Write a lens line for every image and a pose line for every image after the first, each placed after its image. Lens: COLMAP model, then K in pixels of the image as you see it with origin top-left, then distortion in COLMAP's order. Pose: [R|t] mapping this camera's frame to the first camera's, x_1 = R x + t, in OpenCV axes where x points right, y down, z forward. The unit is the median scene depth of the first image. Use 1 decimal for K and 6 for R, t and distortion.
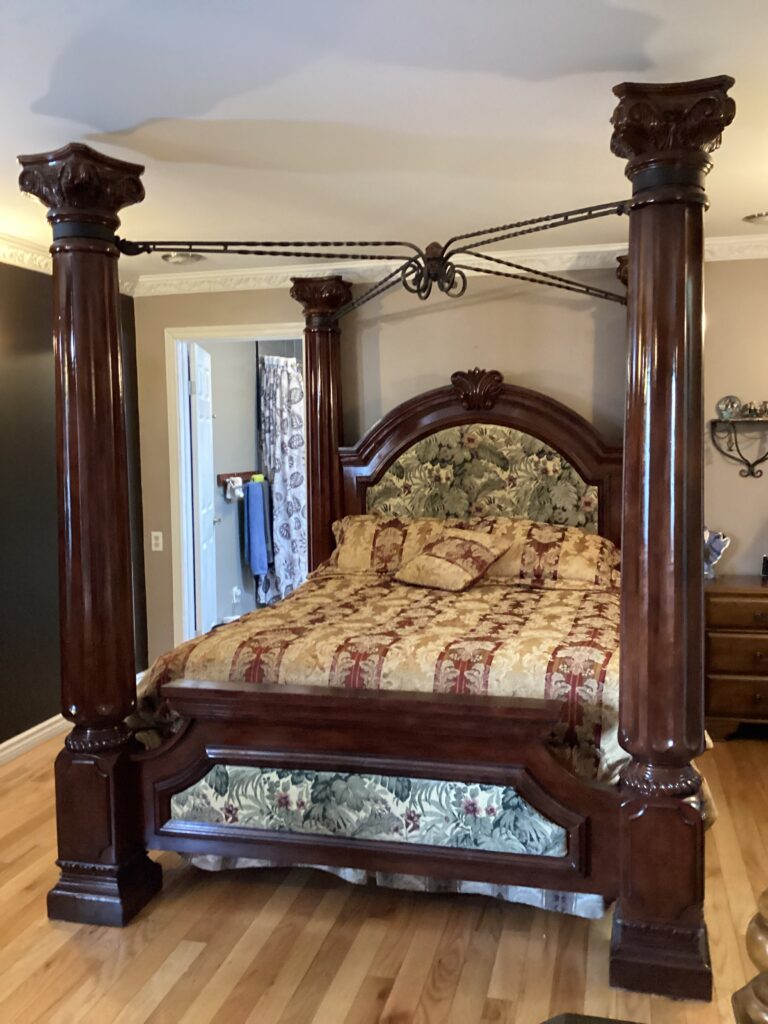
lens RADIAL K [[941.5, 0, 384.0], [0, 941.5, 511.6], [0, 0, 1]] dist [-0.016786, 0.000000]
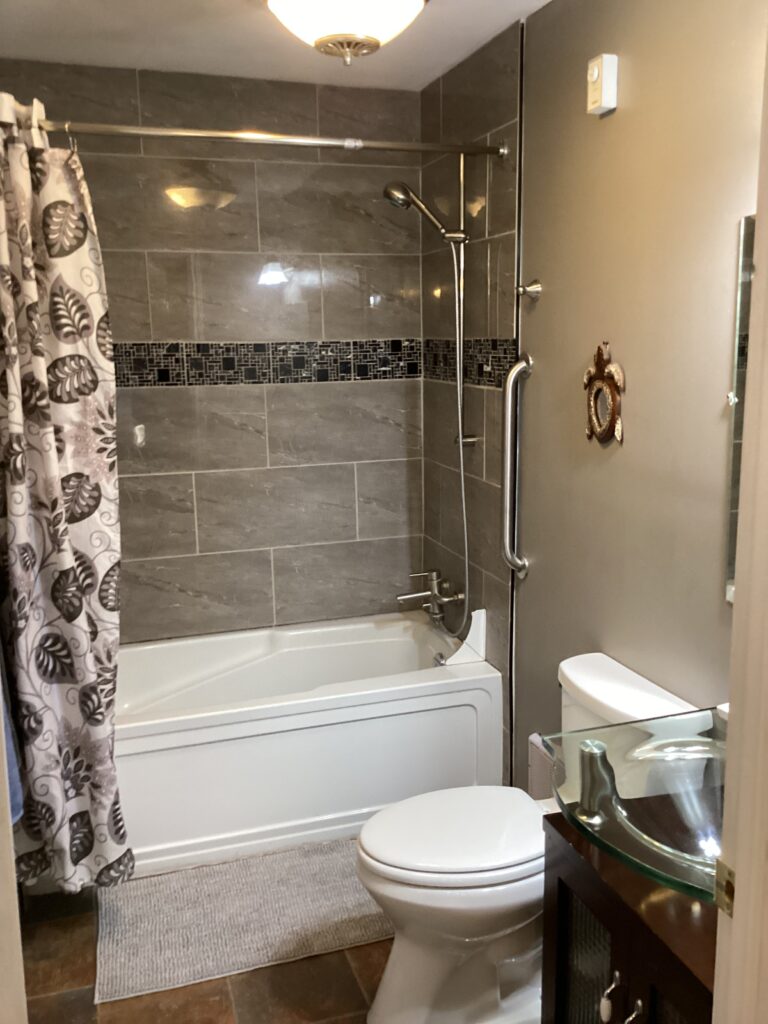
lens RADIAL K [[941.5, 0, 385.2], [0, 941.5, 510.9], [0, 0, 1]] dist [-0.016786, 0.000000]
pose [[0.849916, -0.091225, 0.518962, -0.171452], [0.039456, 0.993152, 0.109963, -0.061015], [-0.525439, -0.072983, 0.847695, 0.677277]]
